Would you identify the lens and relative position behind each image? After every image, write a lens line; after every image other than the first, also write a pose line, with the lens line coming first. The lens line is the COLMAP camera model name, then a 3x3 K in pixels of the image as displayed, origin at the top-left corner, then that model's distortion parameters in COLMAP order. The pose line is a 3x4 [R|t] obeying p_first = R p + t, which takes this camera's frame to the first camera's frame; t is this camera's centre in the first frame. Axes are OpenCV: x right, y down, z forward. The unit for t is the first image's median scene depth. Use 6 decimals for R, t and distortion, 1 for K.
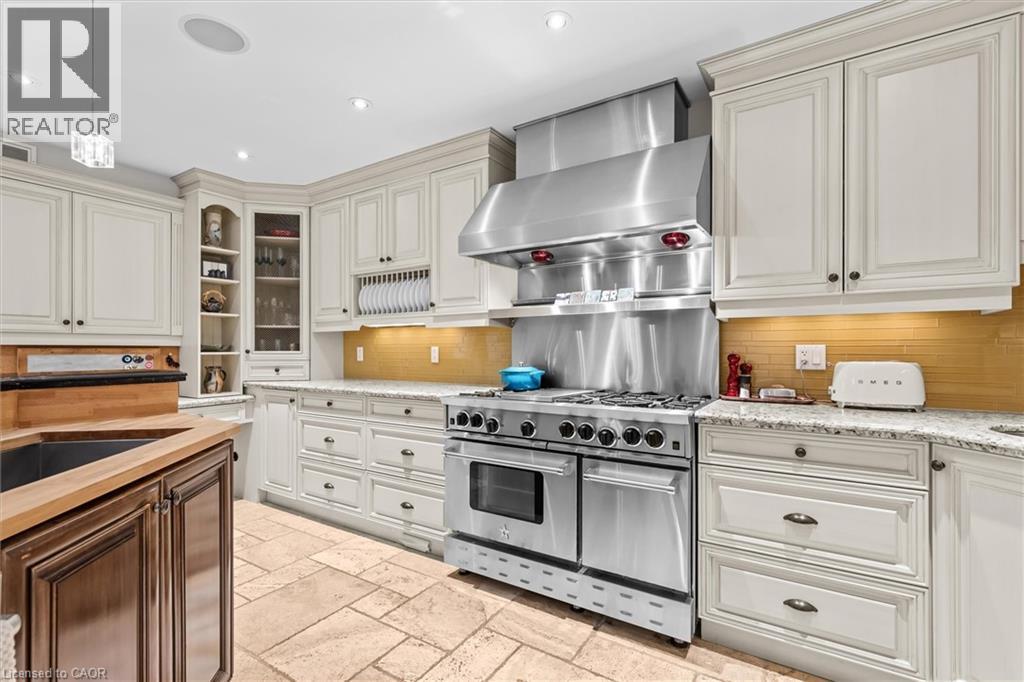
lens RADIAL K [[458.1, 0, 514.7], [0, 458.1, 350.3], [0, 0, 1]] dist [-0.003740, -0.000137]
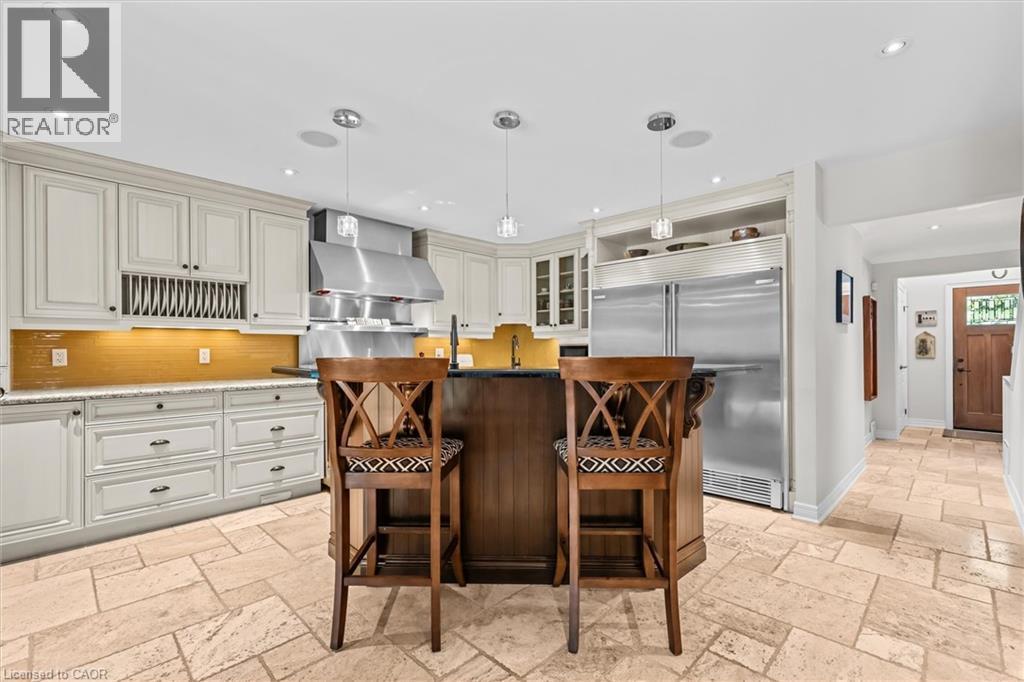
lens RADIAL K [[458.1, 0, 507.1], [0, 458.1, 347.6], [0, 0, 1]] dist [-0.003740, -0.000137]
pose [[0.228408, 0.004248, 0.973556, -1.280964], [0.006416, 0.999962, -0.005869, 0.000463], [-0.973544, 0.007587, 0.228372, 0.042435]]
